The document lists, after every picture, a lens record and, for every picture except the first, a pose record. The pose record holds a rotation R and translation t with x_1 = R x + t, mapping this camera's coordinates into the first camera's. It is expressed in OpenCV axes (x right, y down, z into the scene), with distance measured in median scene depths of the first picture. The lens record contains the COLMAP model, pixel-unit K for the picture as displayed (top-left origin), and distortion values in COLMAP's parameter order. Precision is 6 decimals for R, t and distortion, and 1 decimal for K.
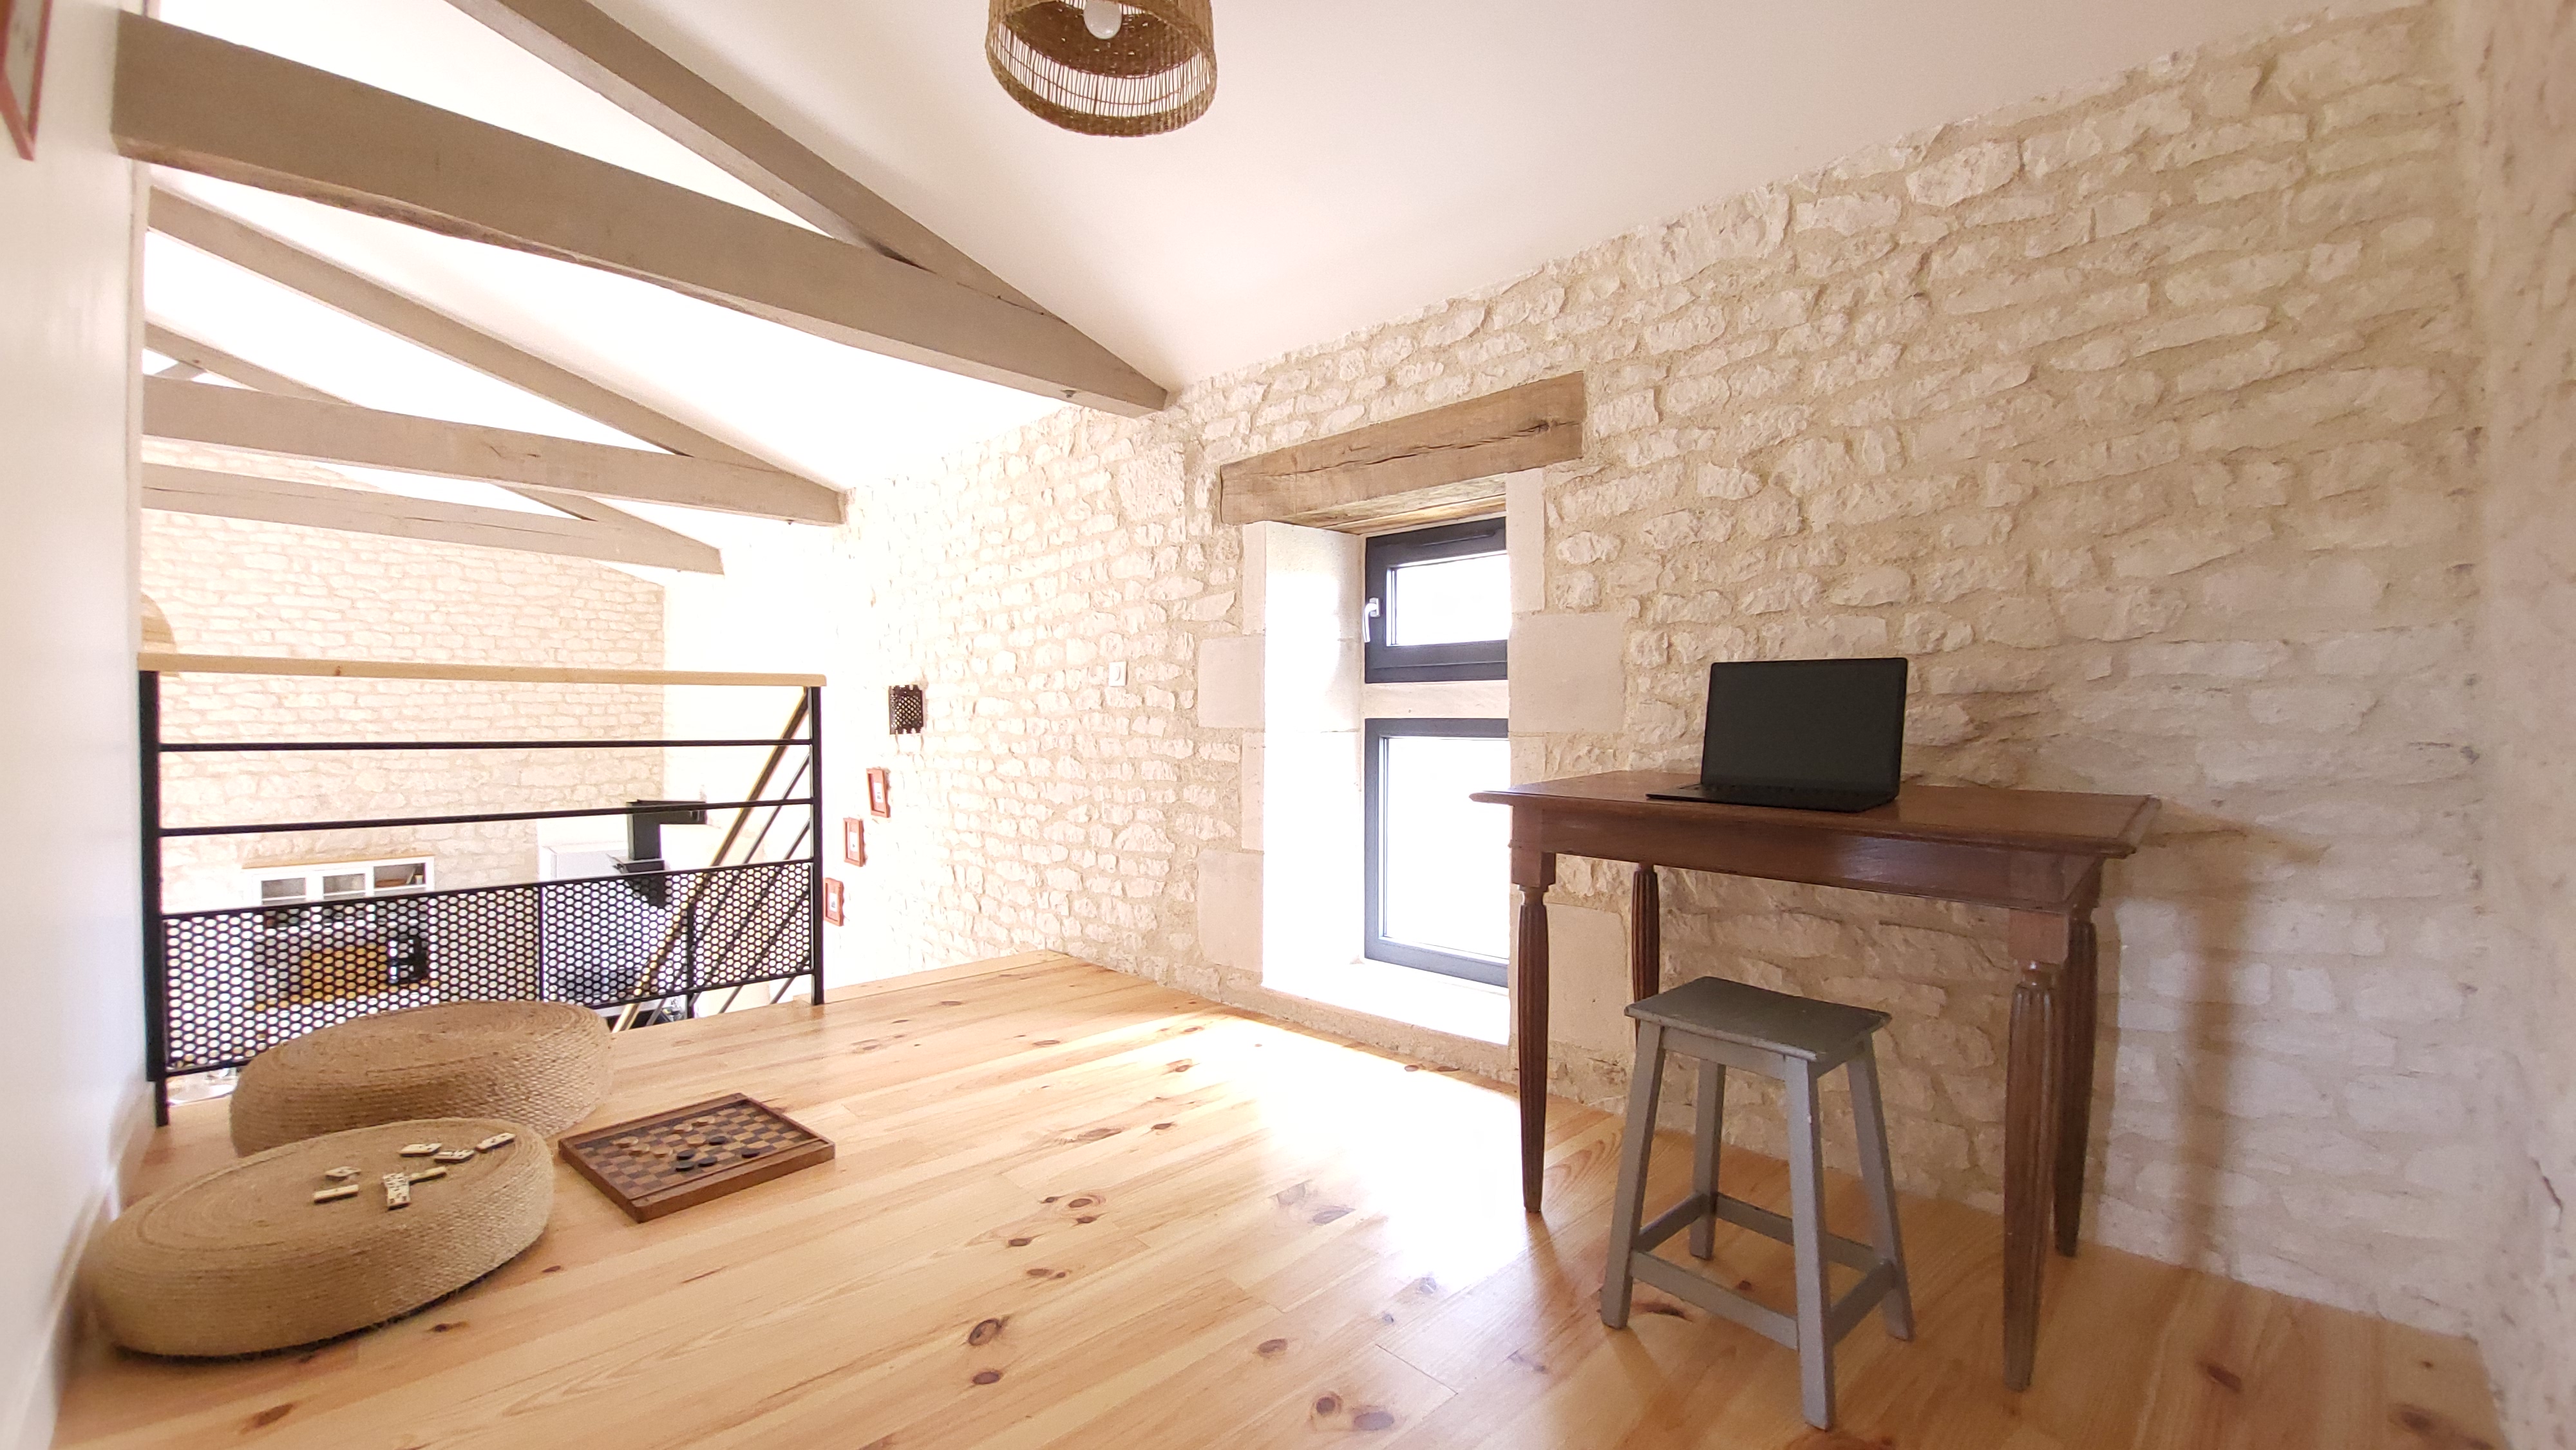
lens RADIAL K [[1018.7, 0, 1285.5], [0, 1018.7, 737.4], [0, 0, 1]] dist [-0.011017, -0.004104]
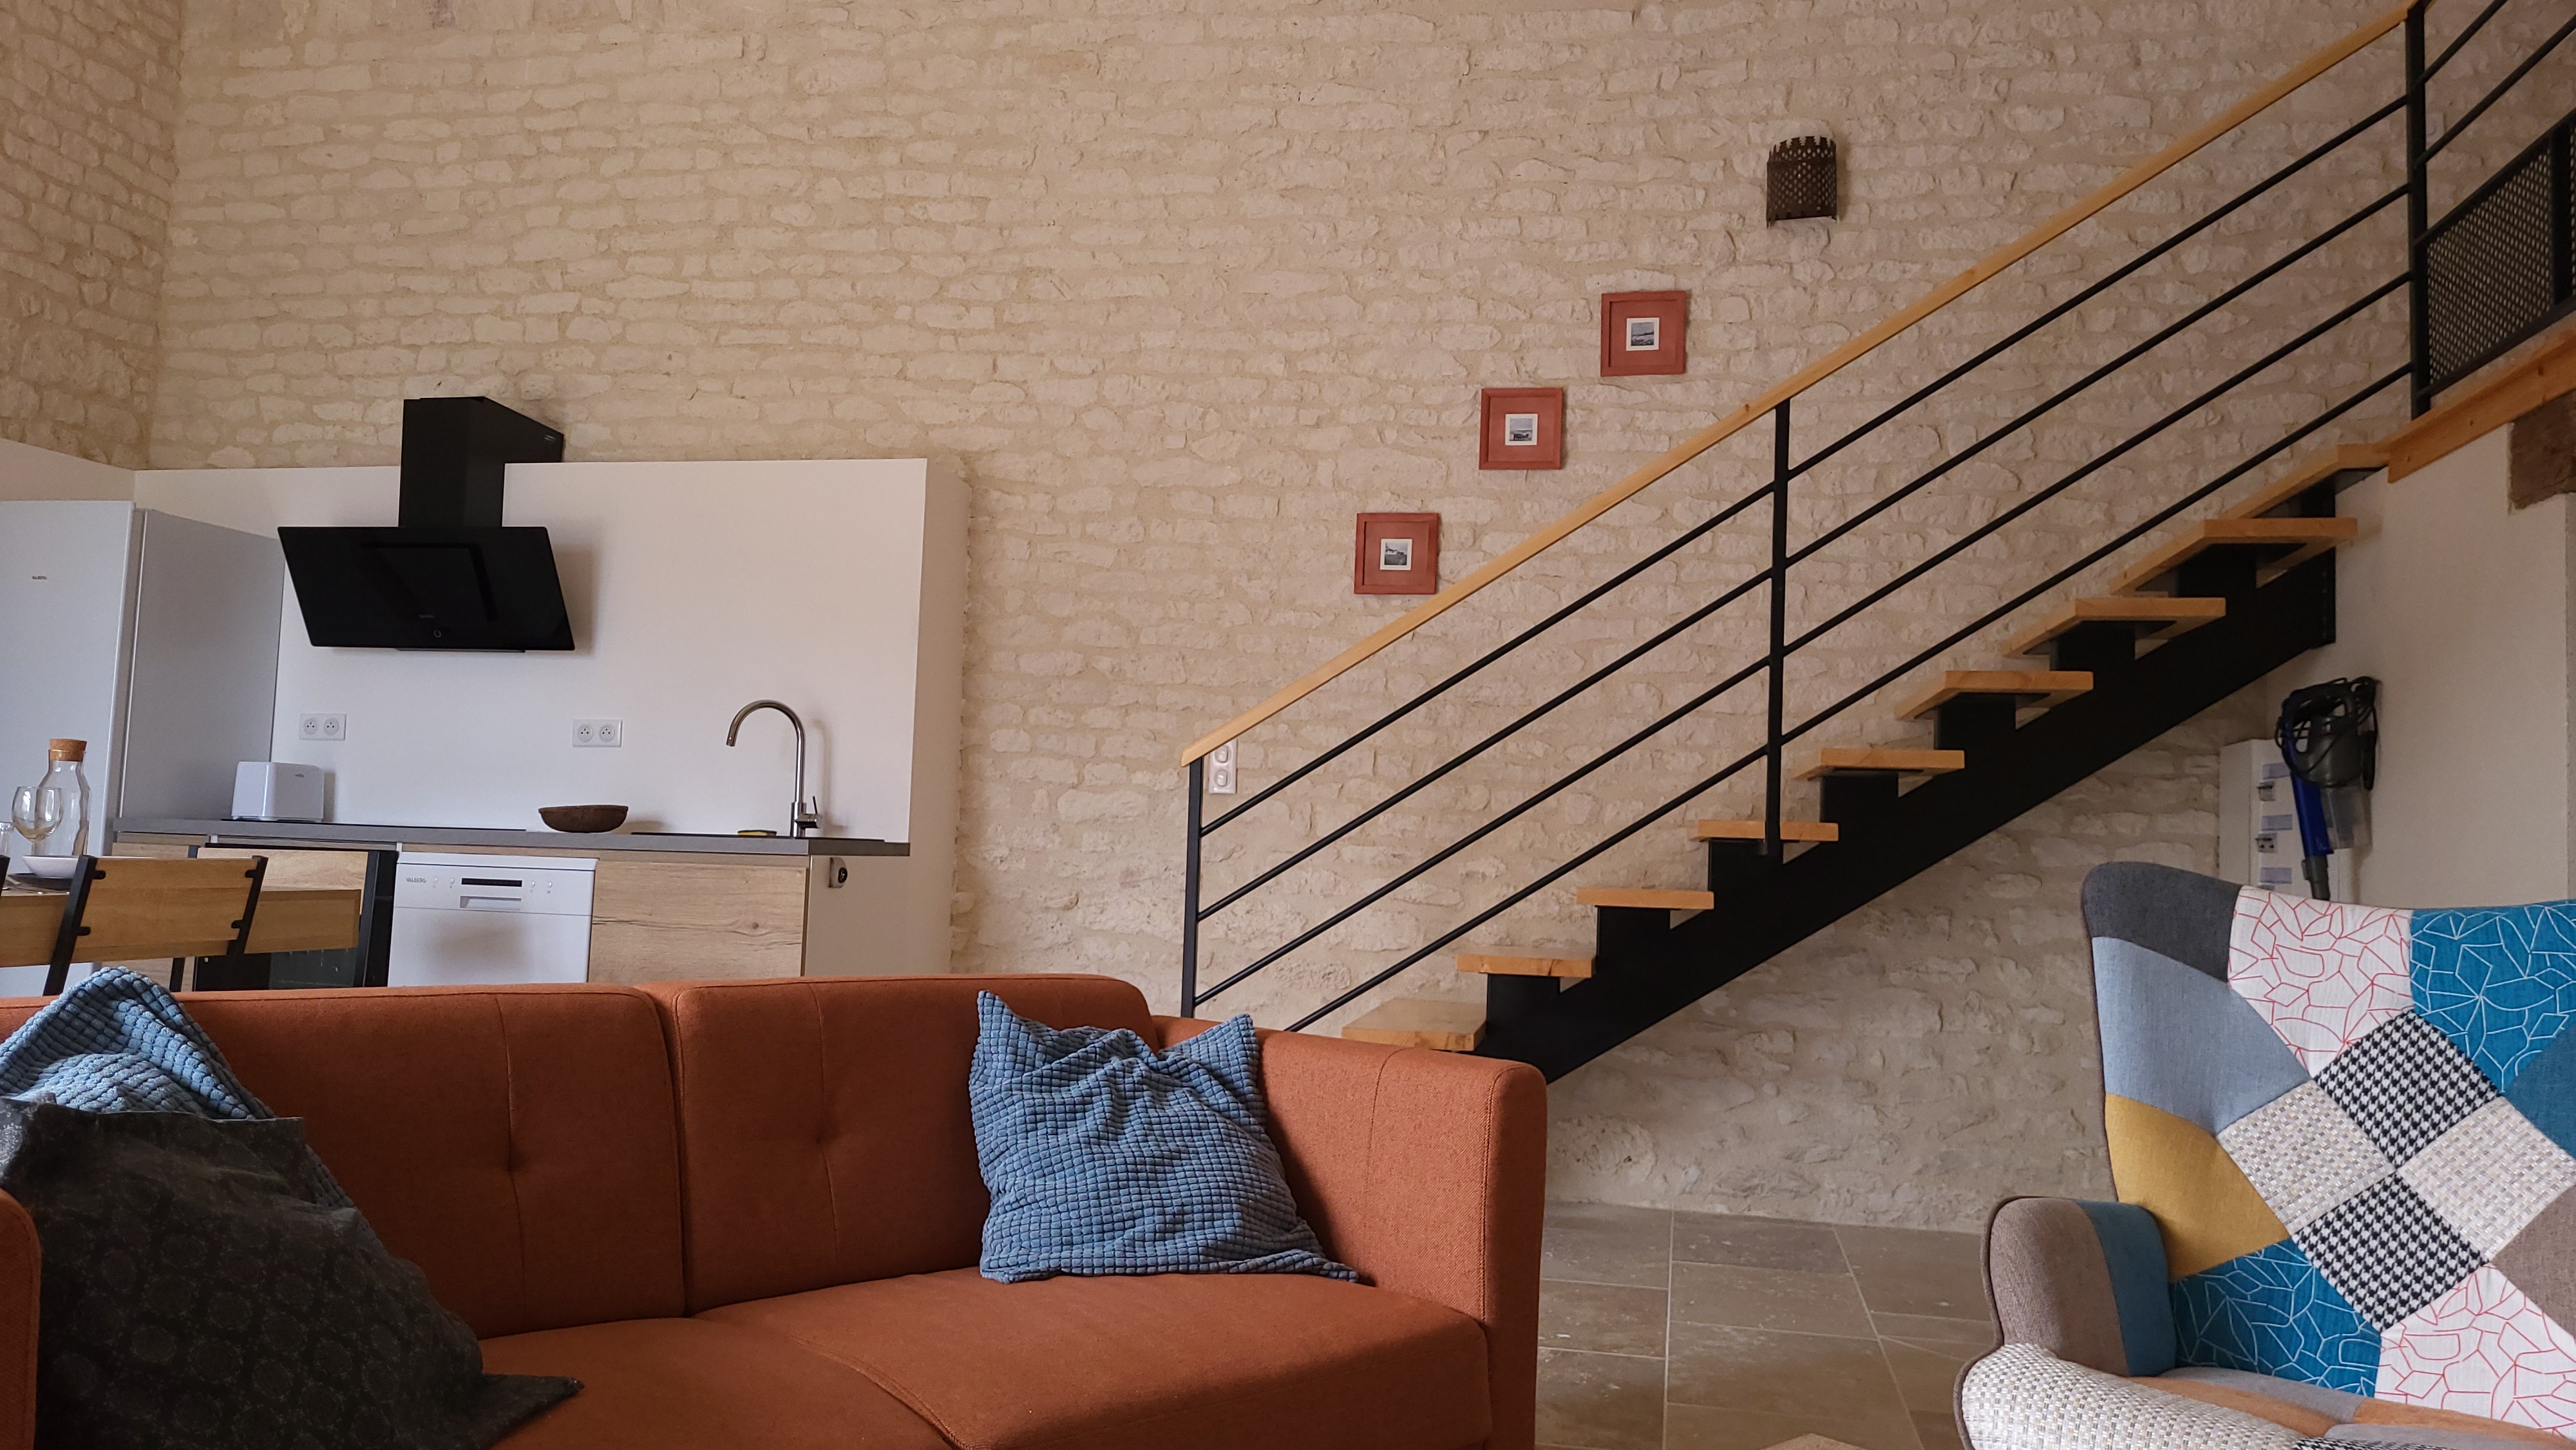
lens RADIAL K [[1969.4, 0, 1296.3], [0, 1969.4, 710.2], [0, 0, 1]] dist [0.051422, -0.046034]
pose [[0.821022, 0.068207, 0.566808, -1.906712], [-0.026090, 0.996283, -0.082096, 0.589369], [-0.570300, 0.052615, 0.819750, 0.310326]]
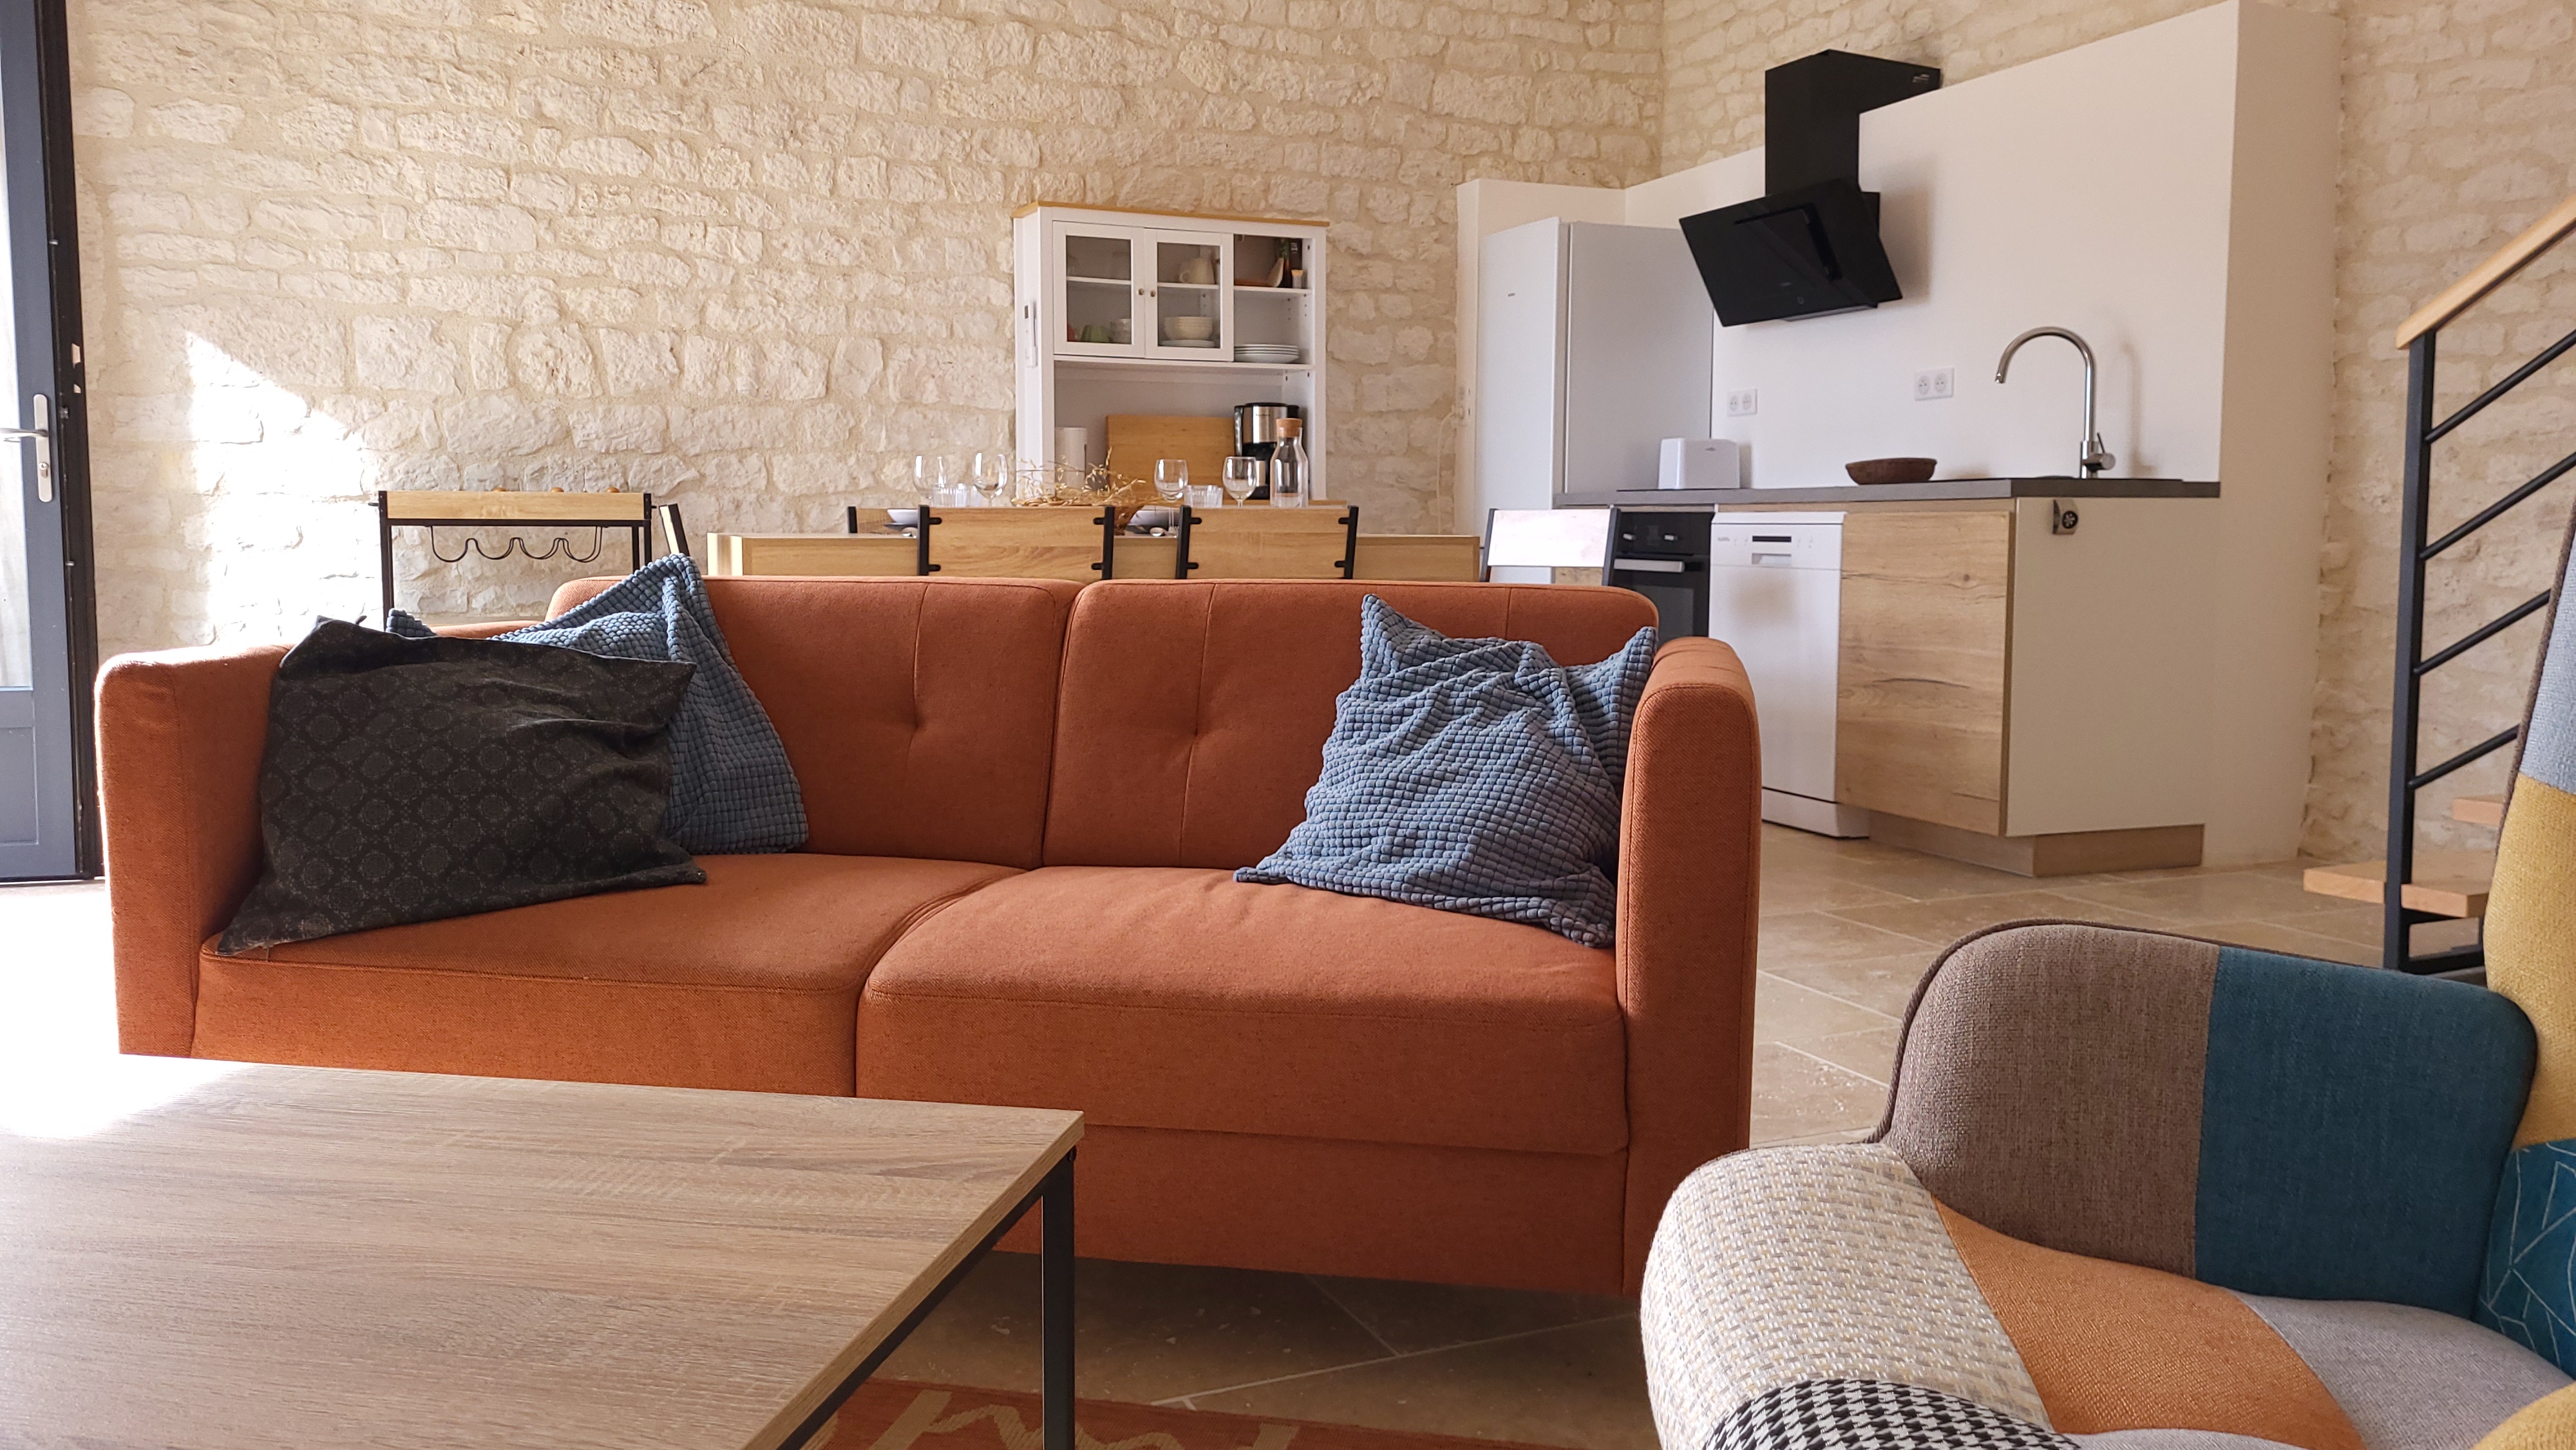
lens RADIAL K [[1969.4, 0, 1271.2], [0, 1969.4, 681.7], [0, 0, 1]] dist [0.051422, -0.046034]
pose [[0.934447, 0.029264, -0.354899, -1.286891], [-0.005546, 0.997693, 0.067663, 0.625104], [0.356060, -0.061259, 0.932453, 0.334479]]
